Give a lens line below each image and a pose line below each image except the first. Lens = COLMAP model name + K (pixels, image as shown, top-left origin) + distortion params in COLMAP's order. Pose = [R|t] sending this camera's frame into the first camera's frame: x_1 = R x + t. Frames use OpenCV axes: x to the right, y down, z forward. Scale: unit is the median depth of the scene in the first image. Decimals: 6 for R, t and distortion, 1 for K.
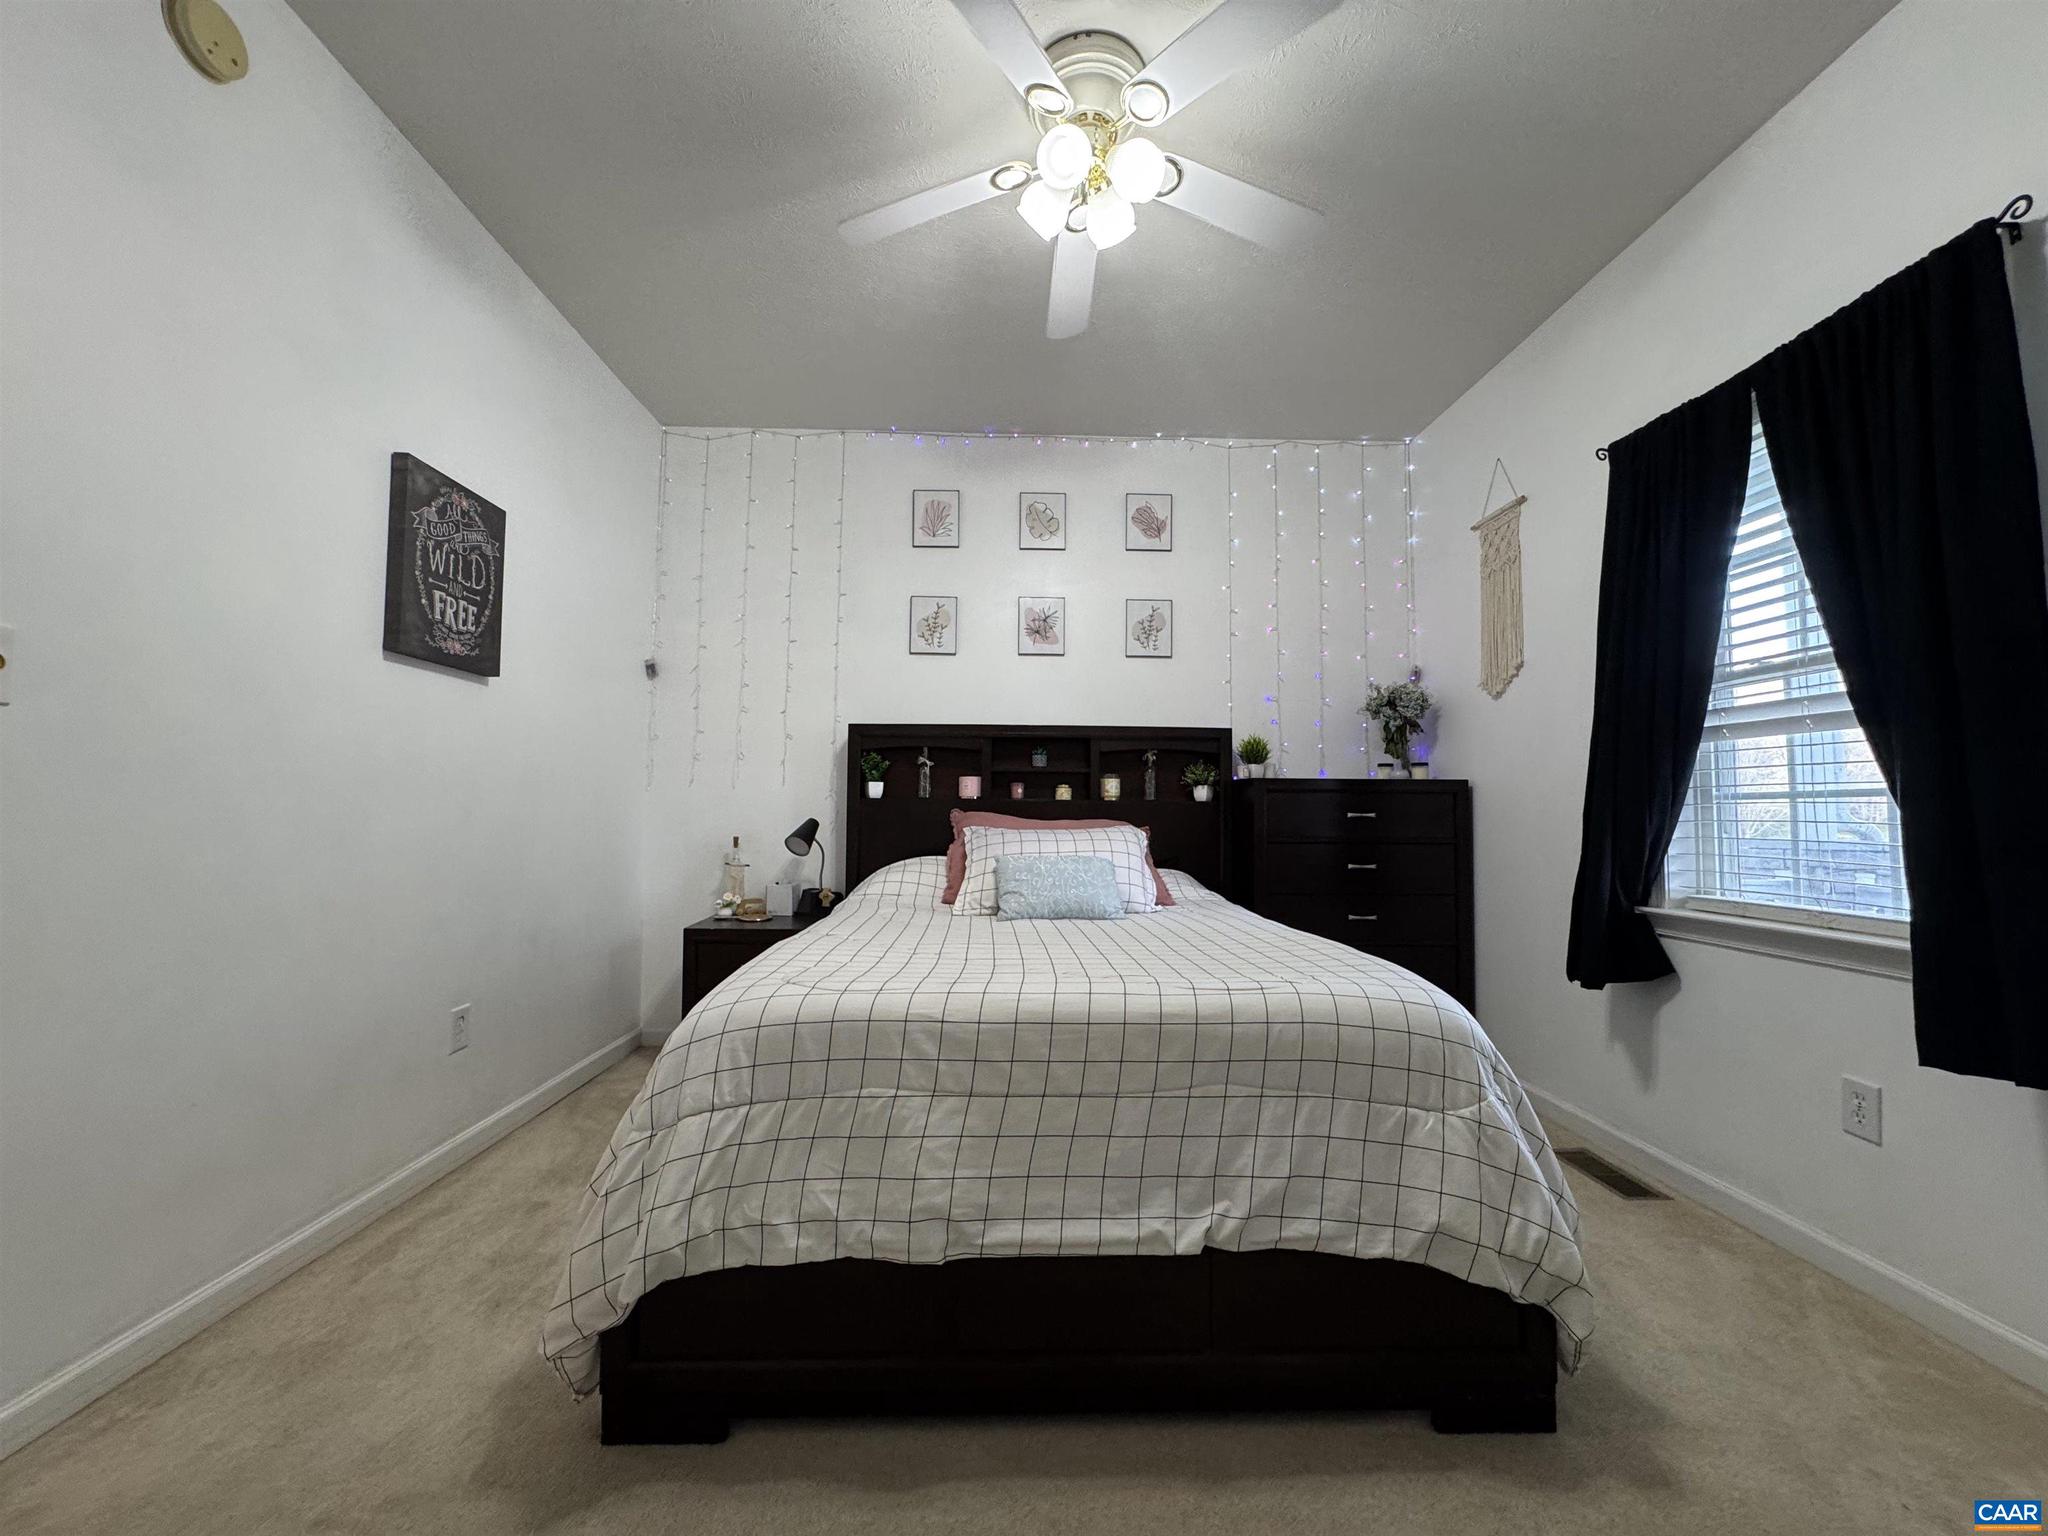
lens RADIAL K [[817.9, 0, 1023.3], [0, 817.9, 768.5], [0, 0, 1]] dist [0.000355, -0.000029]
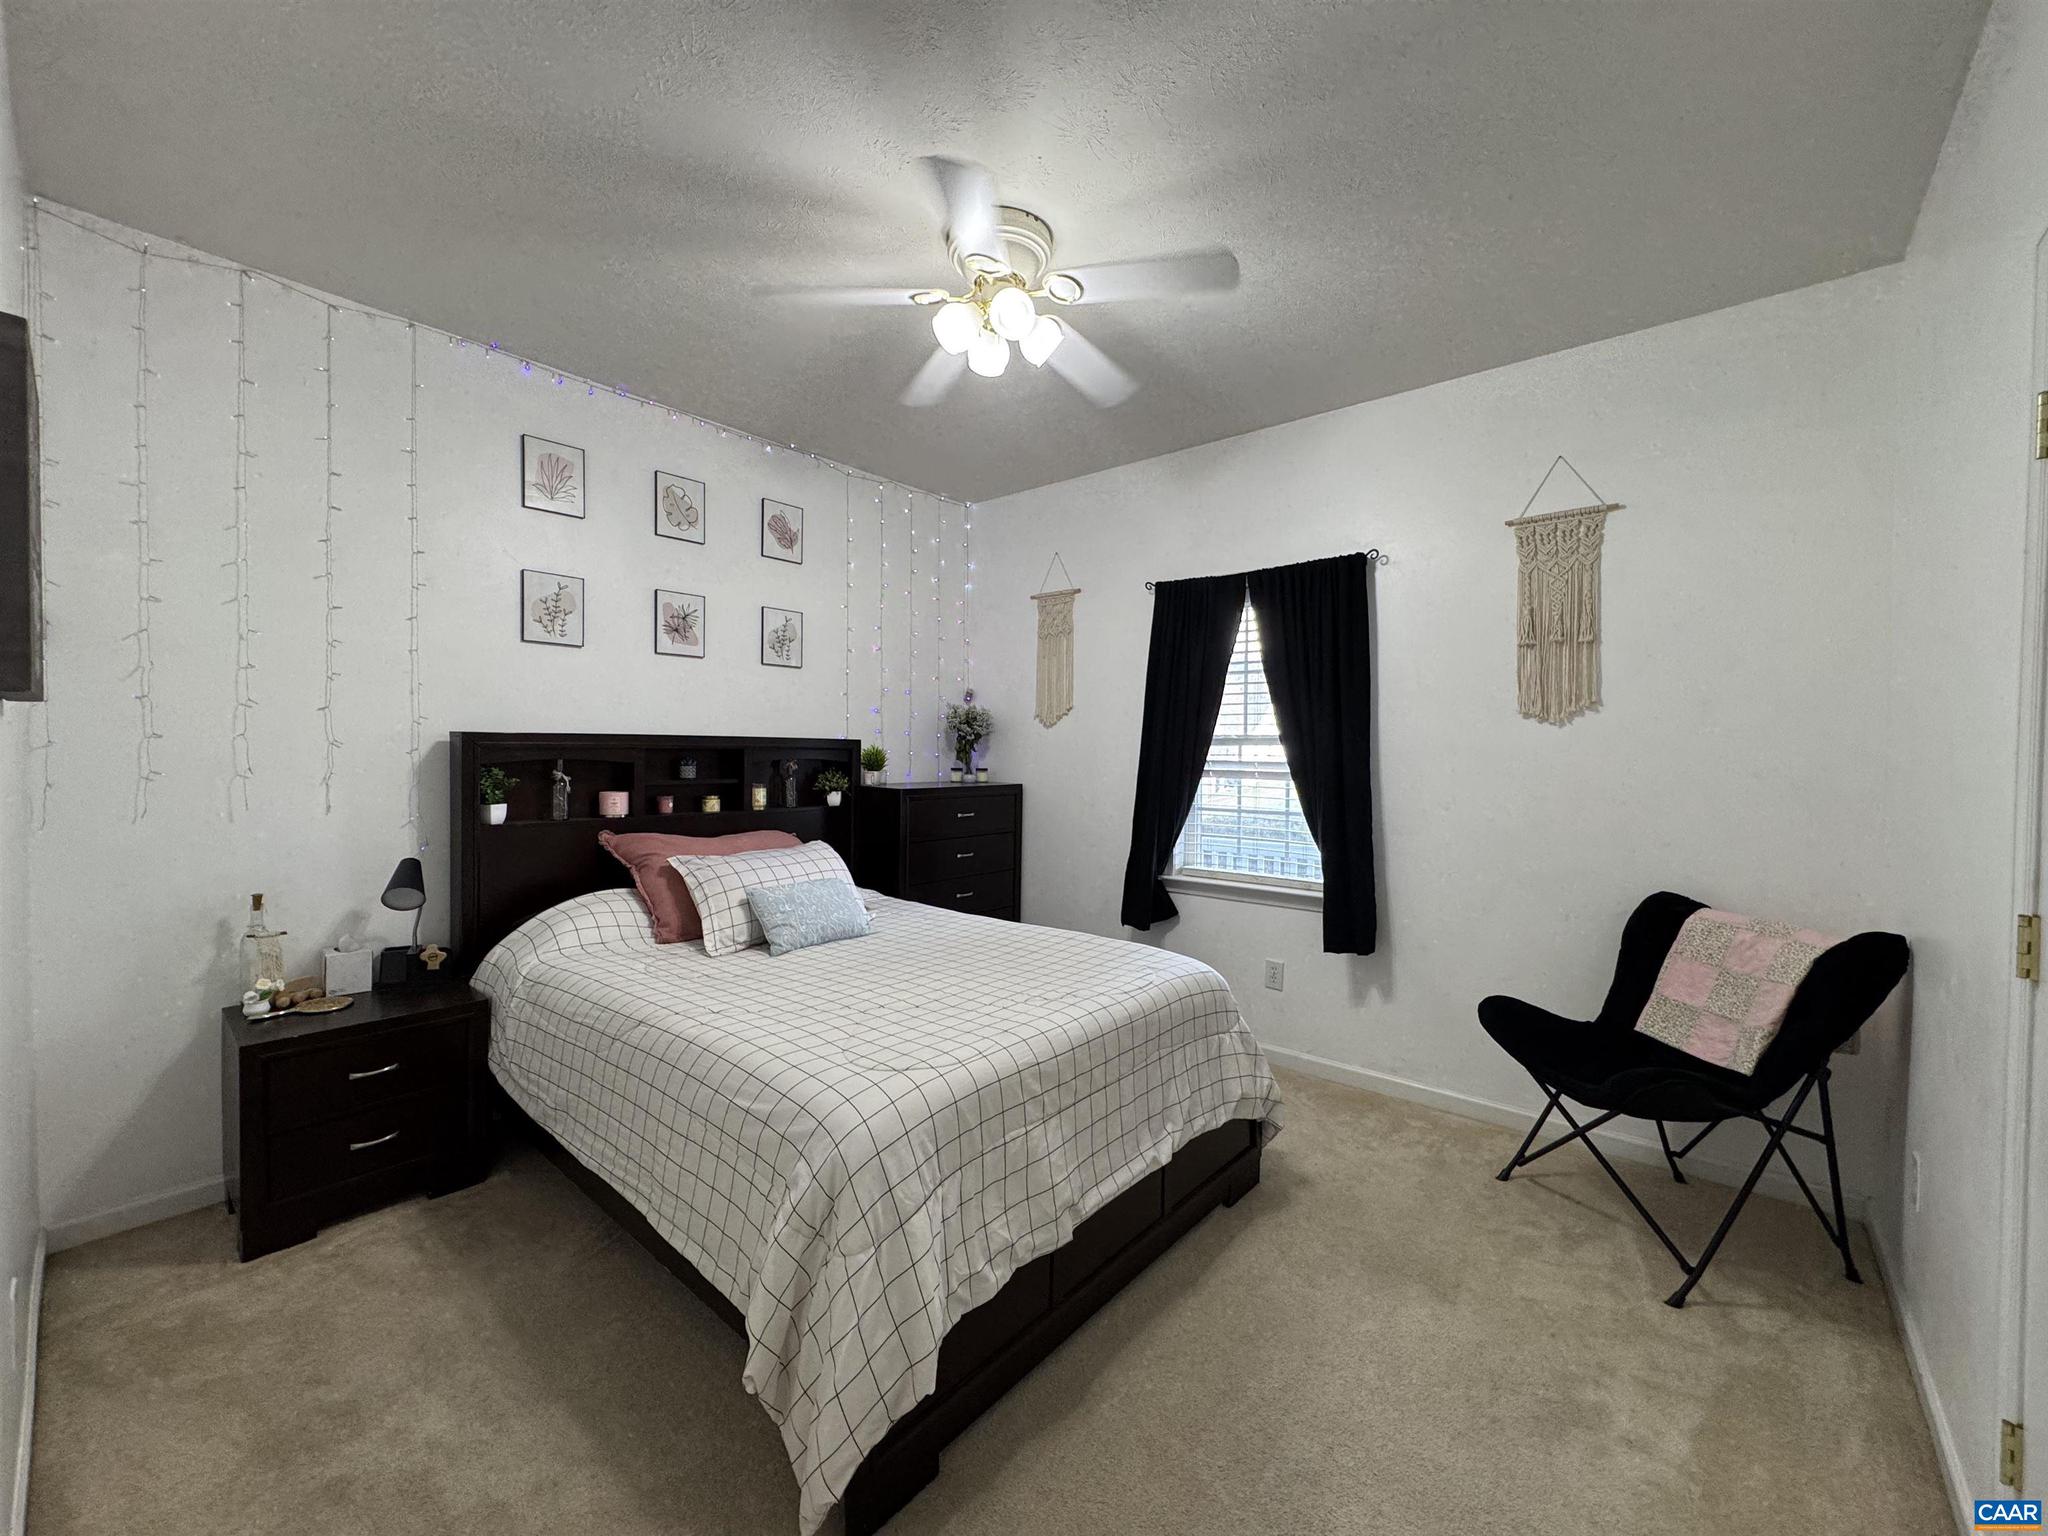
lens RADIAL K [[817.9, 0, 1025.2], [0, 817.9, 769.0], [0, 0, 1]] dist [0.000355, -0.000029]
pose [[0.670514, -0.019149, 0.741650, -0.463057], [-0.044326, 0.996847, 0.065813, -0.101384], [-0.740571, -0.077003, 0.667551, 0.090159]]
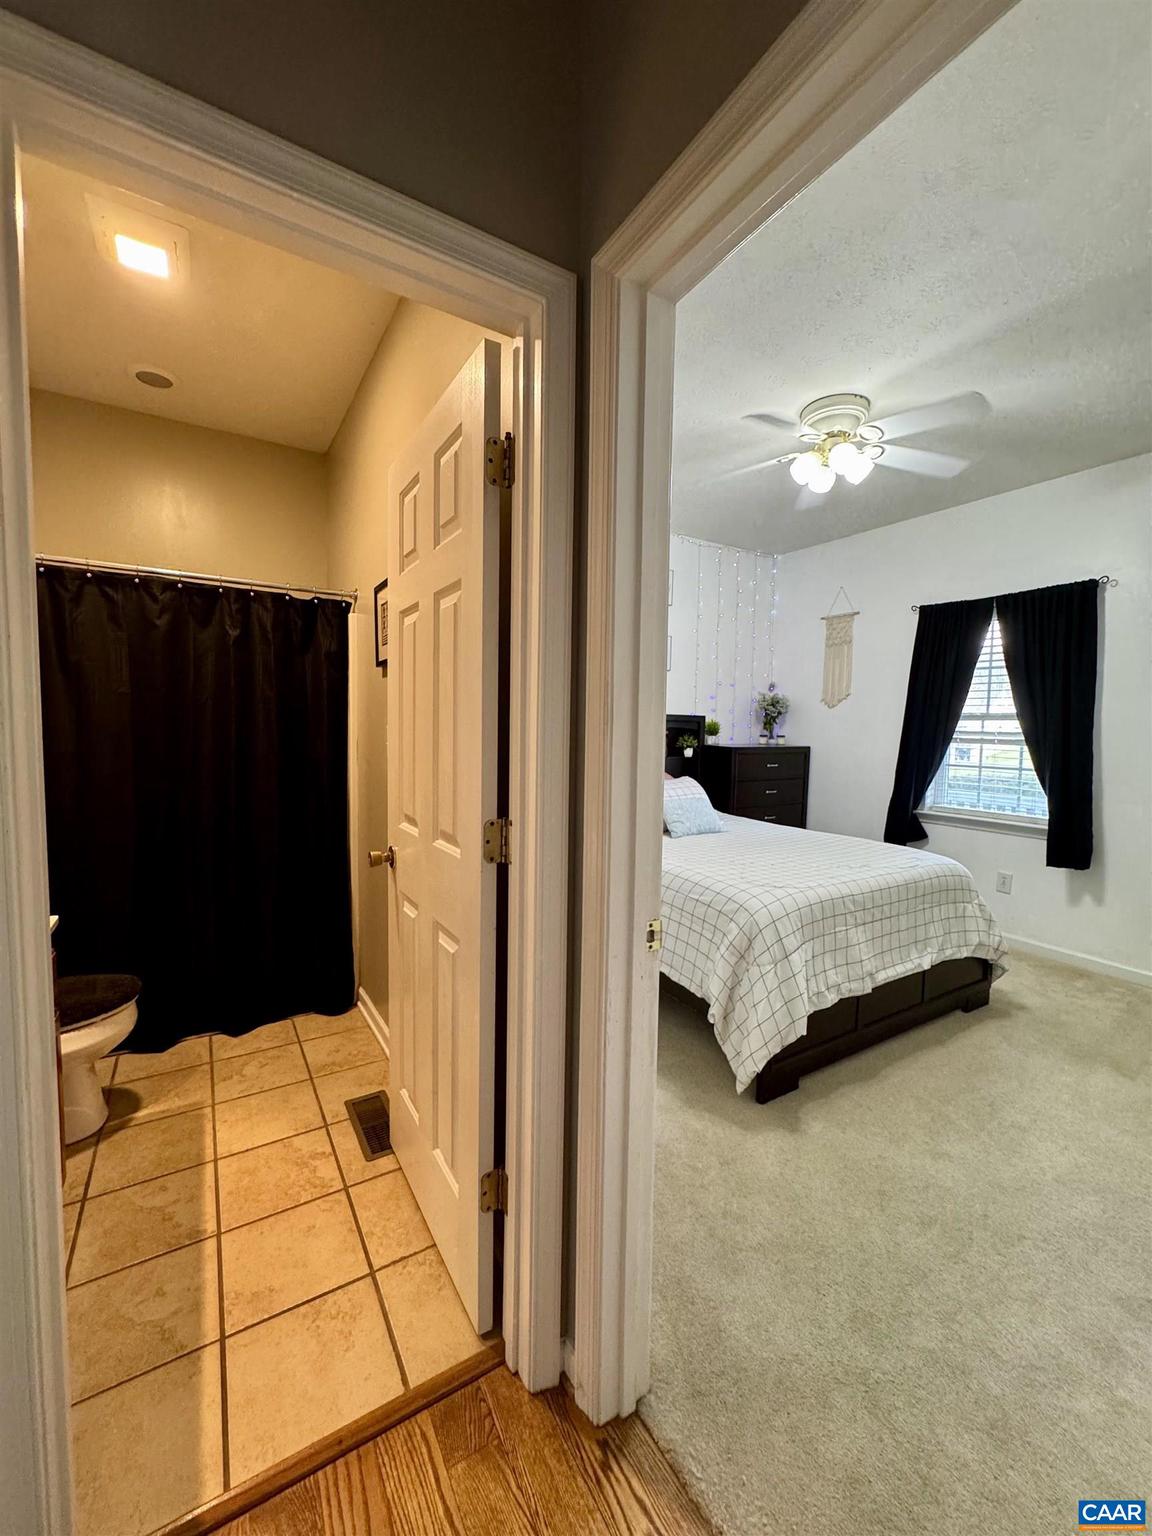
lens RADIAL K [[613.4, 0, 574.8], [0, 613.4, 767.6], [0, 0, 1]] dist [0.000355, -0.000029]
pose [[0.867572, -0.029544, 0.496433, -0.711063], [-0.036724, 0.991703, 0.123196, -0.099284], [-0.495954, -0.125112, 0.859288, -0.016345]]
